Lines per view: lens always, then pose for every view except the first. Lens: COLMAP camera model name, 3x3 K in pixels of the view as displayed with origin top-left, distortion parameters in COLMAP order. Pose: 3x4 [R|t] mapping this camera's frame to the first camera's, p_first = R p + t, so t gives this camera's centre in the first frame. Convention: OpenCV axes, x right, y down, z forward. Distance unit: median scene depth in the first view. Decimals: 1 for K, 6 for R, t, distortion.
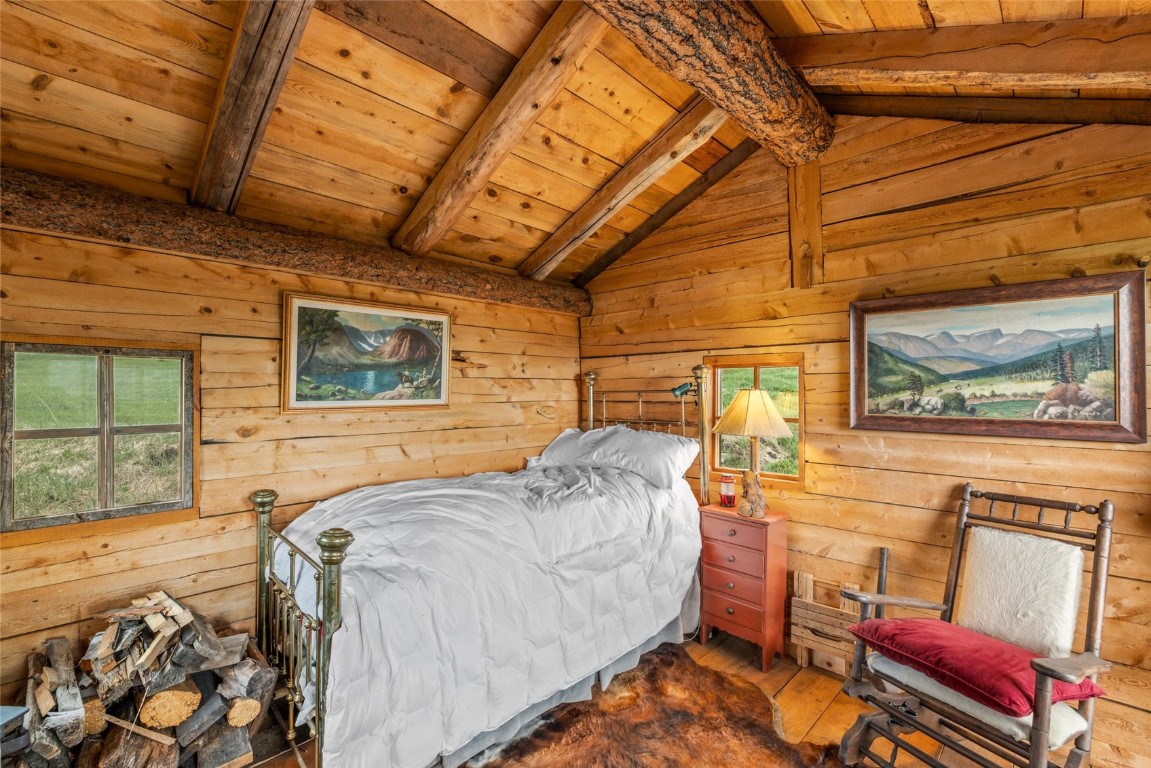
lens RADIAL K [[499.6, 0, 572.6], [0, 499.6, 385.6], [0, 0, 1]] dist [-0.000405, 0.000996]
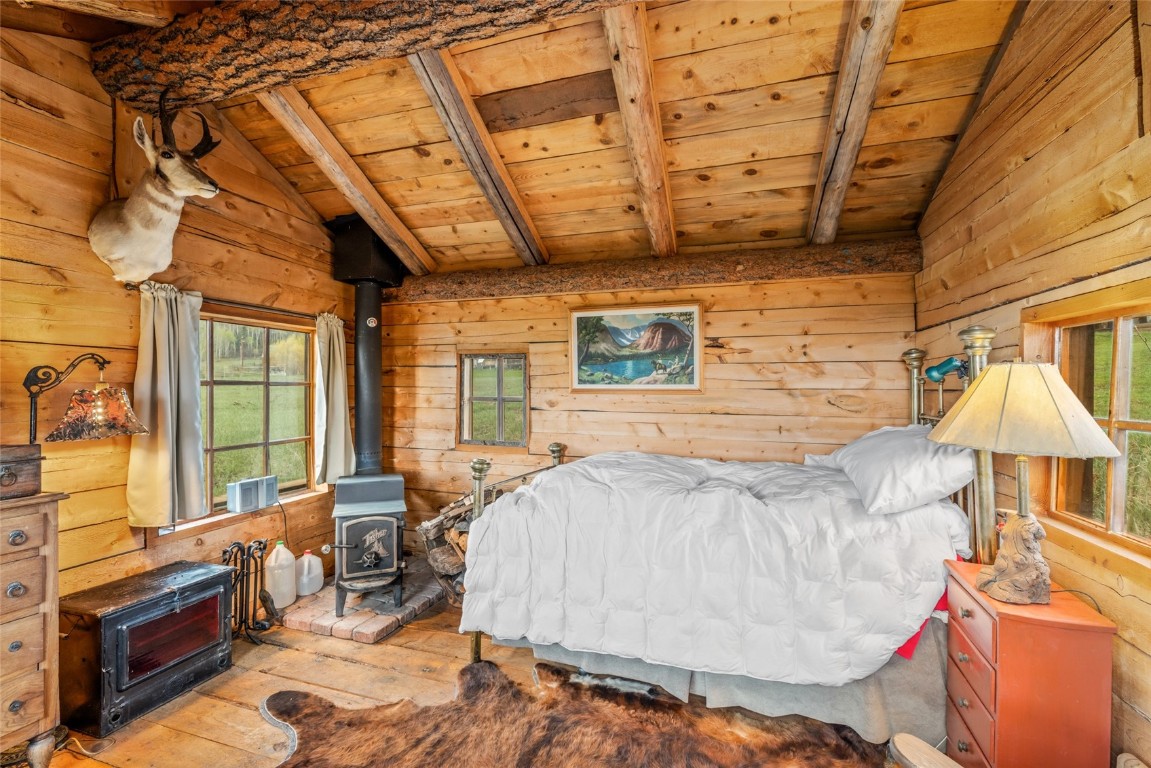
lens RADIAL K [[499.6, 0, 569.9], [0, 499.6, 385.8], [0, 0, 1]] dist [-0.000405, 0.000996]
pose [[0.425584, -0.000161, -0.904919, 0.623585], [0.003449, 0.999993, 0.001444, 0.029111], [0.904913, -0.003735, 0.425581, 0.326272]]
